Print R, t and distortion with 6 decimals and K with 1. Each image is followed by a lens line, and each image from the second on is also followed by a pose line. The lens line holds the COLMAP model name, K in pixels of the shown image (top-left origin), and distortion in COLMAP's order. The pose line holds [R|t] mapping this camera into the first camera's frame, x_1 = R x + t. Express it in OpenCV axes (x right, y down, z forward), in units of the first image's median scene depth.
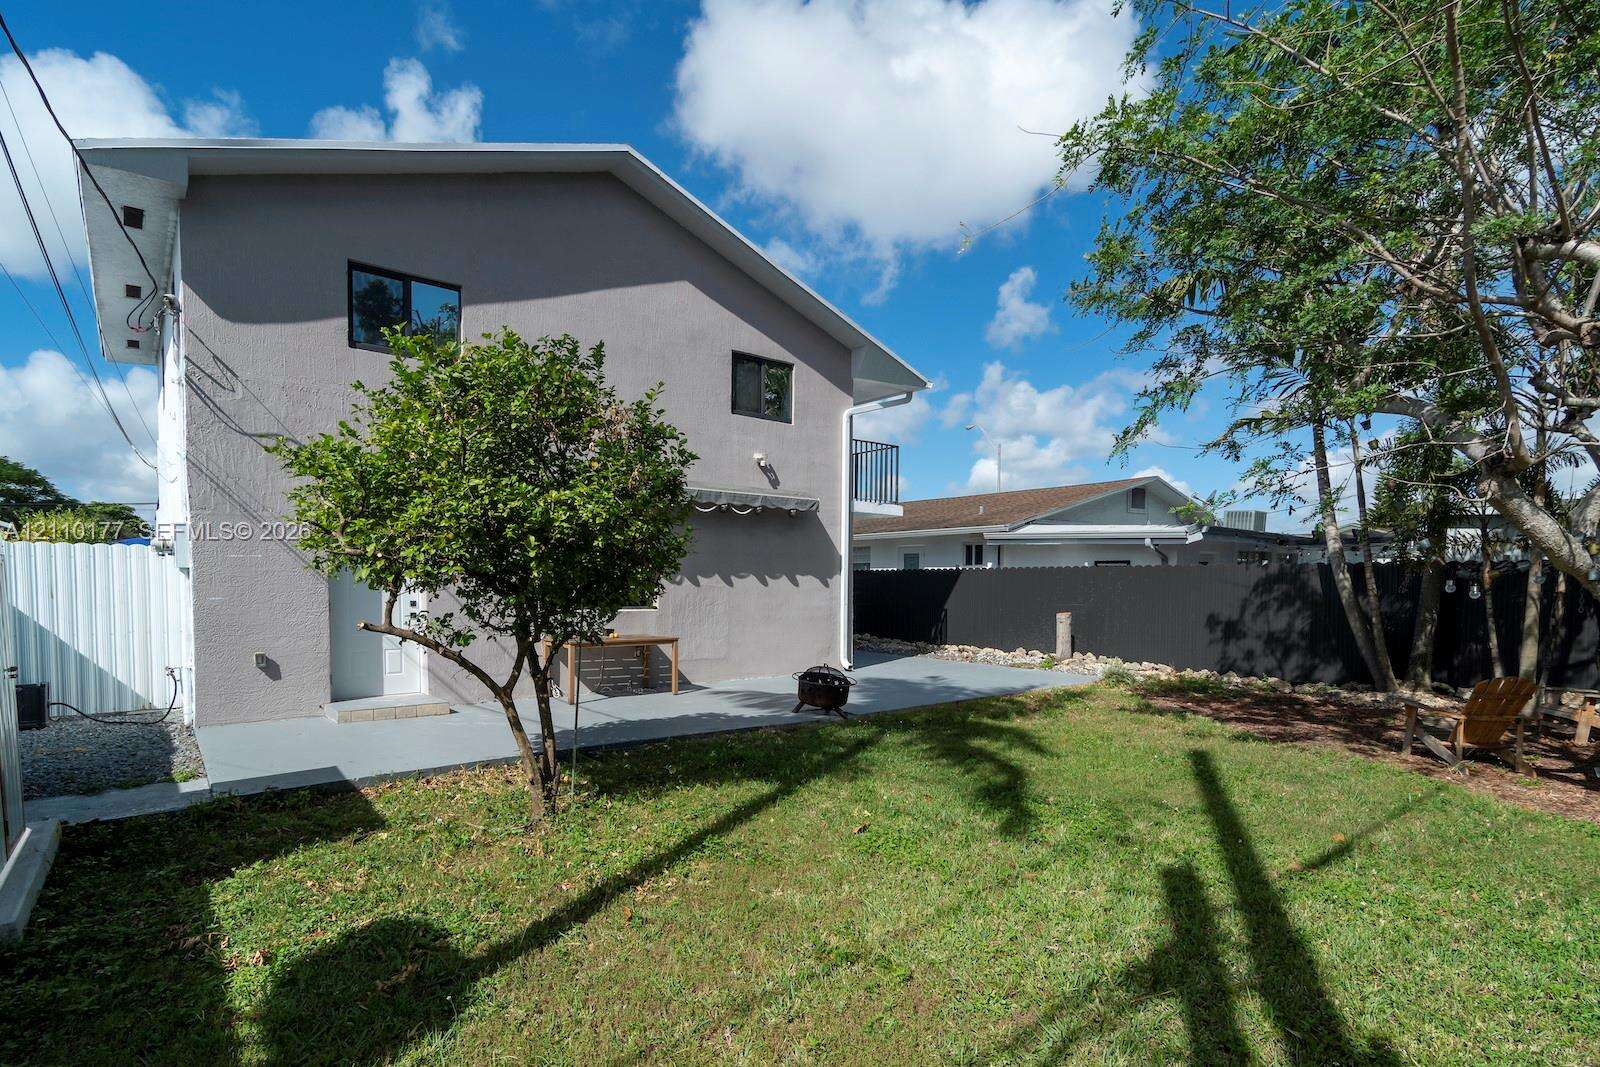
lens RADIAL K [[802.4, 0, 798.7], [0, 802.4, 605.3], [0, 0, 1]] dist [0.001162, 0.000002]
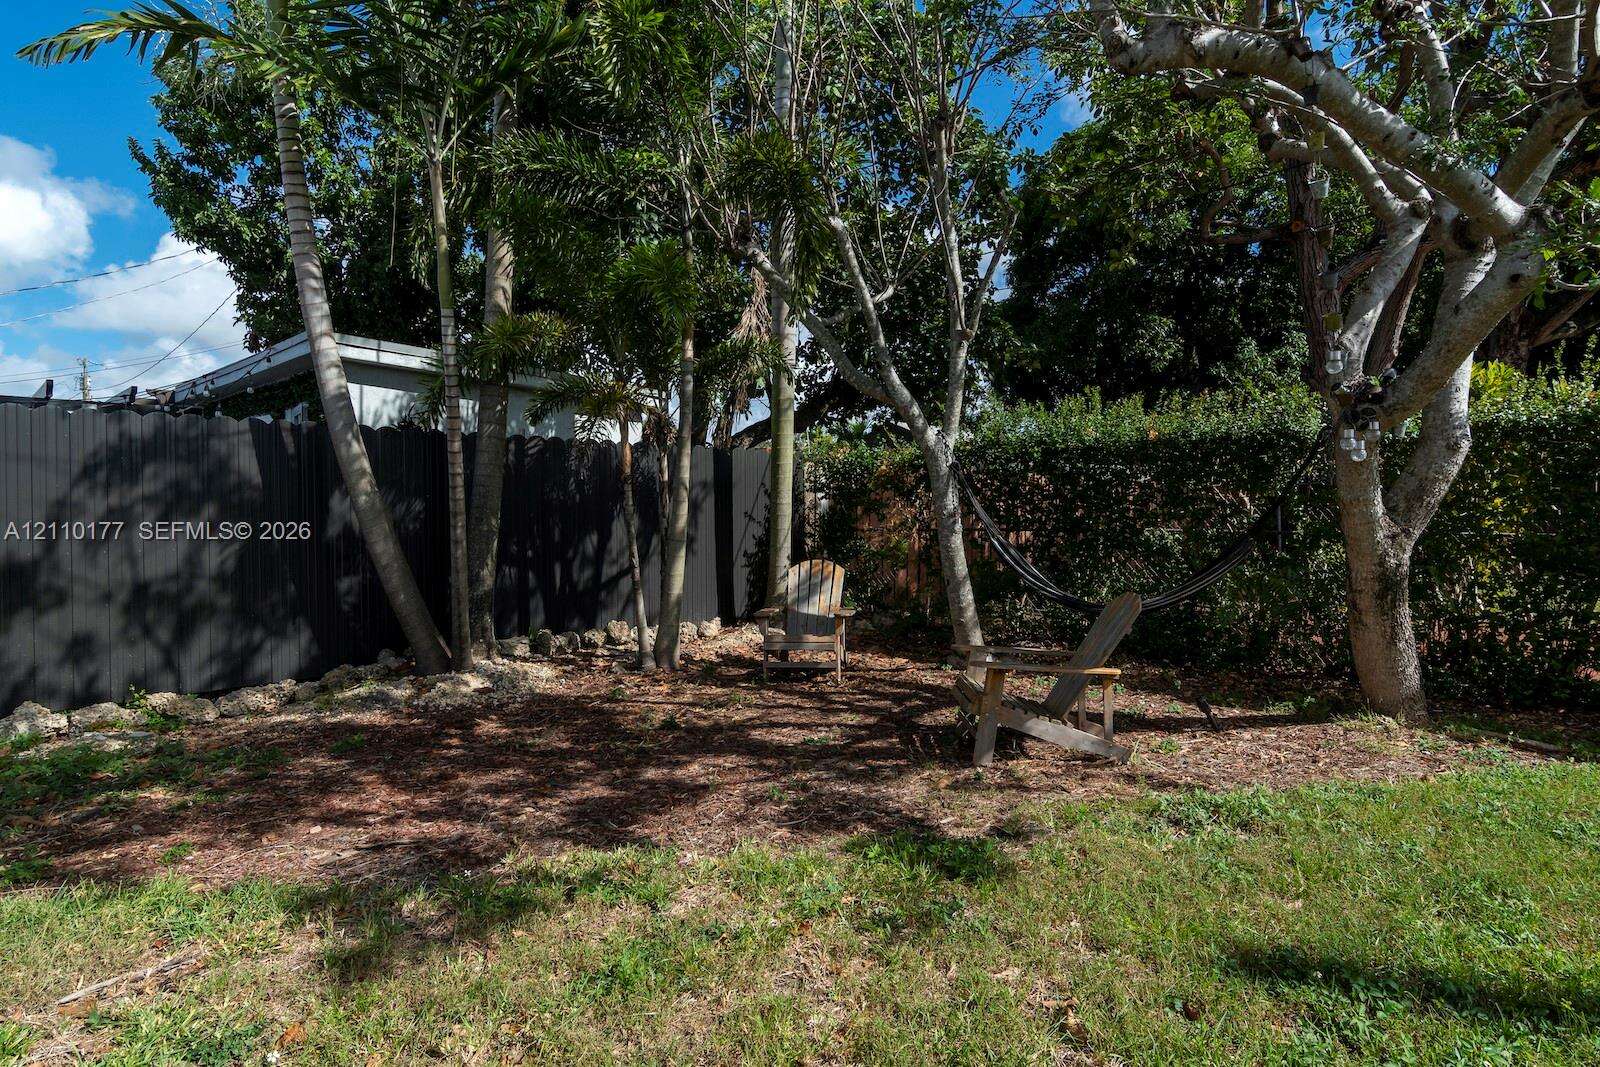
lens RADIAL K [[880.3, 0, 799.8], [0, 880.3, 528.7], [0, 0, 1]] dist [-0.000971, -0.000219]
pose [[-0.150201, -0.030593, 0.988182, 0.106487], [0.027129, 0.999017, 0.035051, 0.000243], [-0.988283, 0.032073, -0.149224, 0.749669]]
